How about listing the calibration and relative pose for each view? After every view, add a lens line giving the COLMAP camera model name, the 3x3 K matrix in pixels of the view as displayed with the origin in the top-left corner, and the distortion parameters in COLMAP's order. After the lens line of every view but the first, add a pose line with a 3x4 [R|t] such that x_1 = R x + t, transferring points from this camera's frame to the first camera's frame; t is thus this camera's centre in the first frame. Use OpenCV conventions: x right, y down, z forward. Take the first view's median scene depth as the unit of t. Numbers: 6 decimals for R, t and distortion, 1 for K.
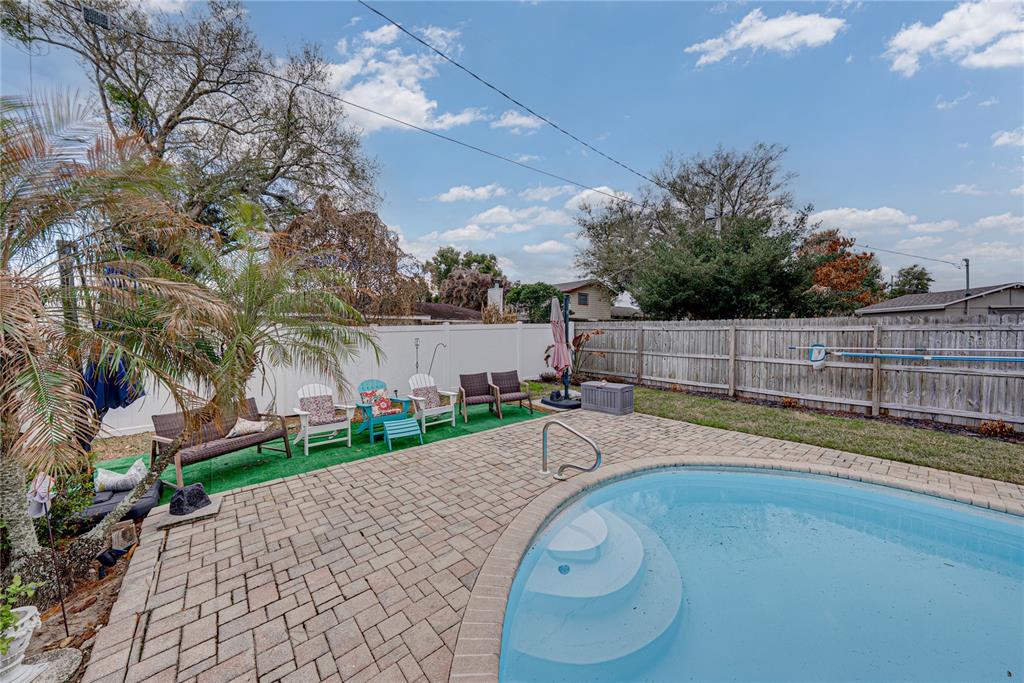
lens RADIAL K [[354.3, 0, 512.8], [0, 354.3, 337.2], [0, 0, 1]] dist [0.001109, 0.000225]
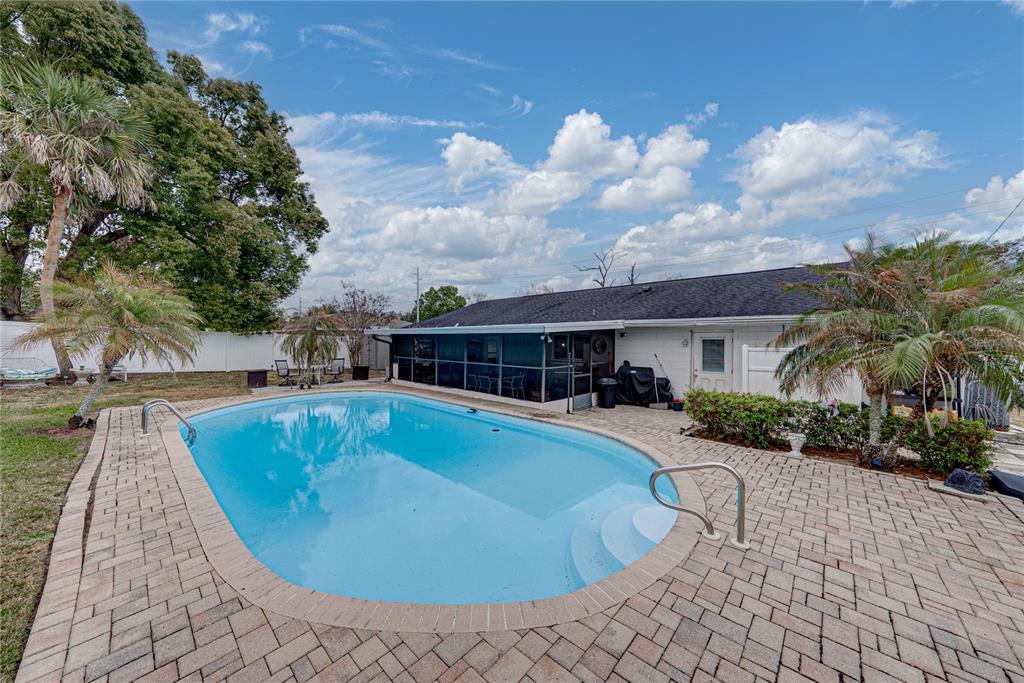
lens RADIAL K [[354.3, 0, 512.8], [0, 354.3, 337.2], [0, 0, 1]] dist [0.001109, 0.000225]
pose [[-0.991091, -0.004924, -0.133095, 0.546976], [-0.006401, 0.999923, 0.010666, -0.025509], [0.133032, 0.011422, -0.991046, 1.414573]]
